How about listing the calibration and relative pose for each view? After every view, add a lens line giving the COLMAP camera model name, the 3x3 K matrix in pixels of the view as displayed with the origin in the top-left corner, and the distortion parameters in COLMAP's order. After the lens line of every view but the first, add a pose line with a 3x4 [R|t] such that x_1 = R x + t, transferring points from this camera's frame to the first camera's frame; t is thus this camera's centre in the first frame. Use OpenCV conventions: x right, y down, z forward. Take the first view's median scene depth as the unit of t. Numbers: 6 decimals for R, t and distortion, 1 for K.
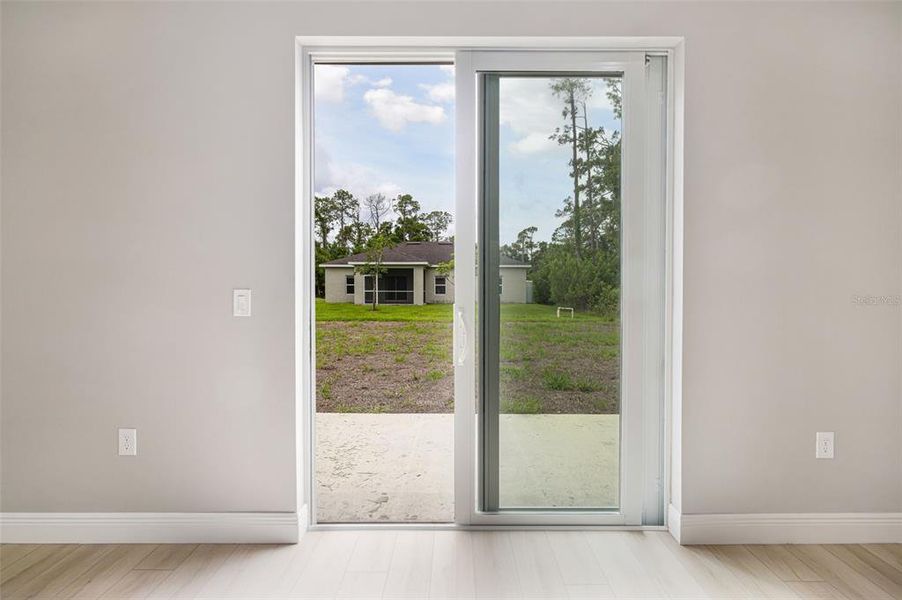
lens RADIAL K [[396.7, 0, 453.9], [0, 396.7, 286.2], [0, 0, 1]] dist [-0.004588, 0.000945]
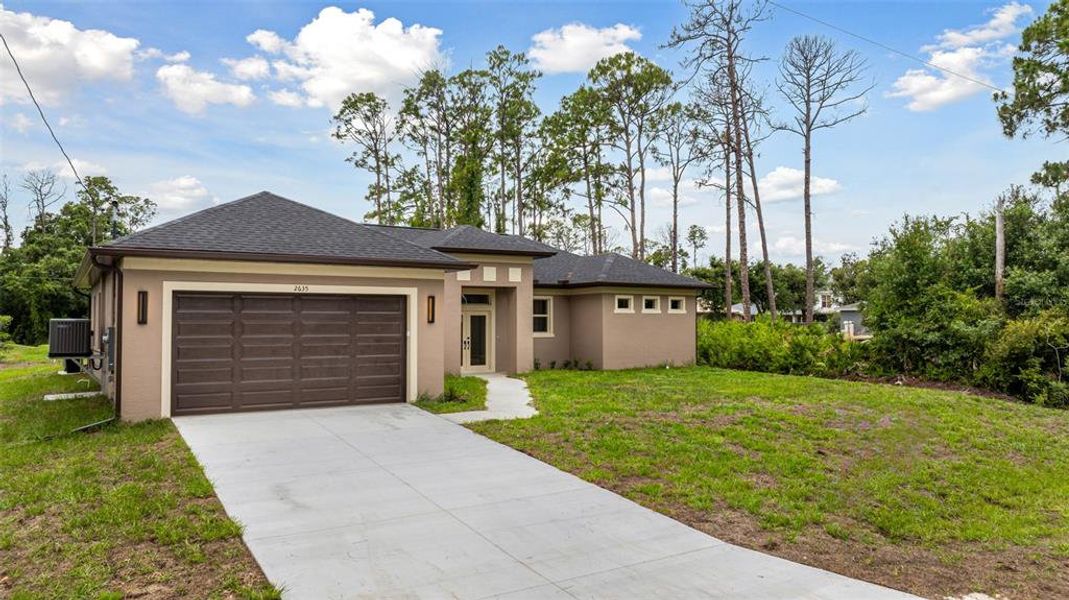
lens RADIAL K [[756.1, 0, 523.4], [0, 756.1, 300.7], [0, 0, 1]] dist [-0.010258, 0.000554]
pose [[0.849985, 0.013656, 0.526630, -0.453618], [-0.004071, 0.999804, -0.019354, -0.026731], [-0.526791, 0.014307, 0.849875, -0.978558]]
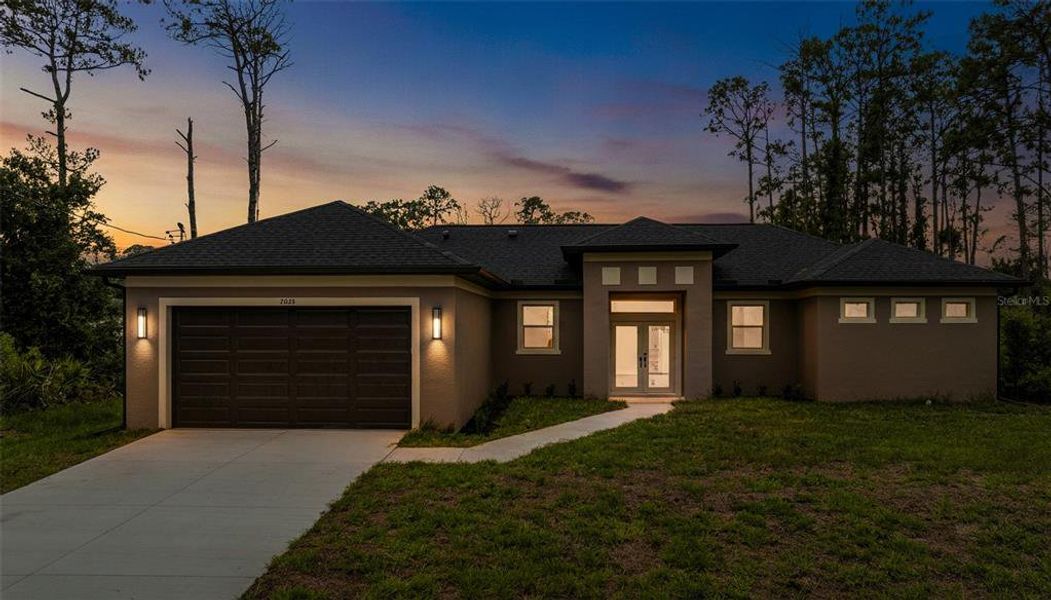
lens RADIAL K [[772.6, 0, 529.3], [0, 772.6, 321.2], [0, 0, 1]] dist [-0.006633, -0.002883]
pose [[0.998311, 0.000158, -0.058103, -0.115814], [0.000004, 0.999996, 0.002782, -0.033256], [0.058103, -0.002778, 0.998307, -0.947295]]
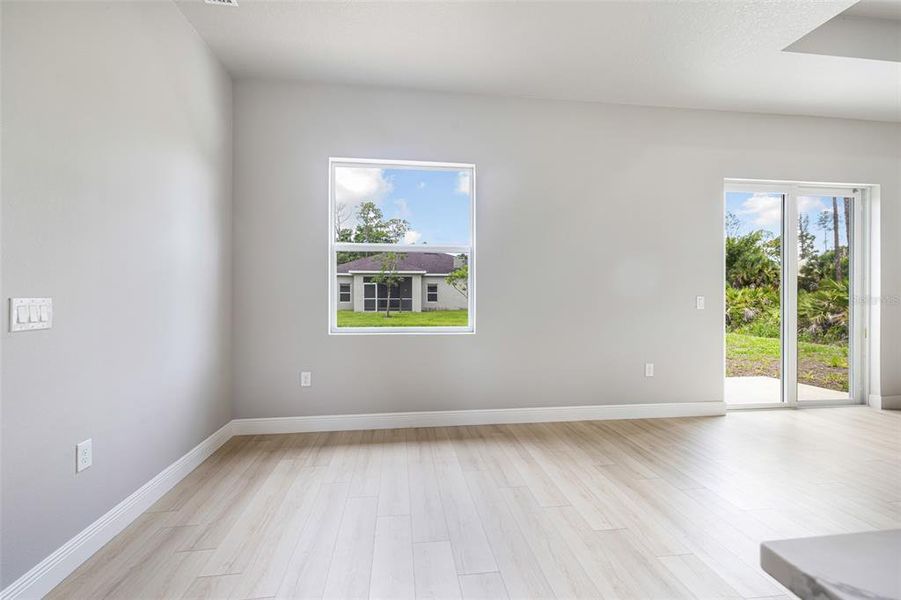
lens RADIAL K [[396.2, 0, 452.7], [0, 396.2, 293.3], [0, 0, 1]] dist [-0.004588, 0.000945]
pose [[0.991601, -0.000023, 0.129332, -0.121879], [0.000185, 0.999999, -0.001242, -0.000297], [-0.129332, 0.001256, 0.991601, -0.052395]]
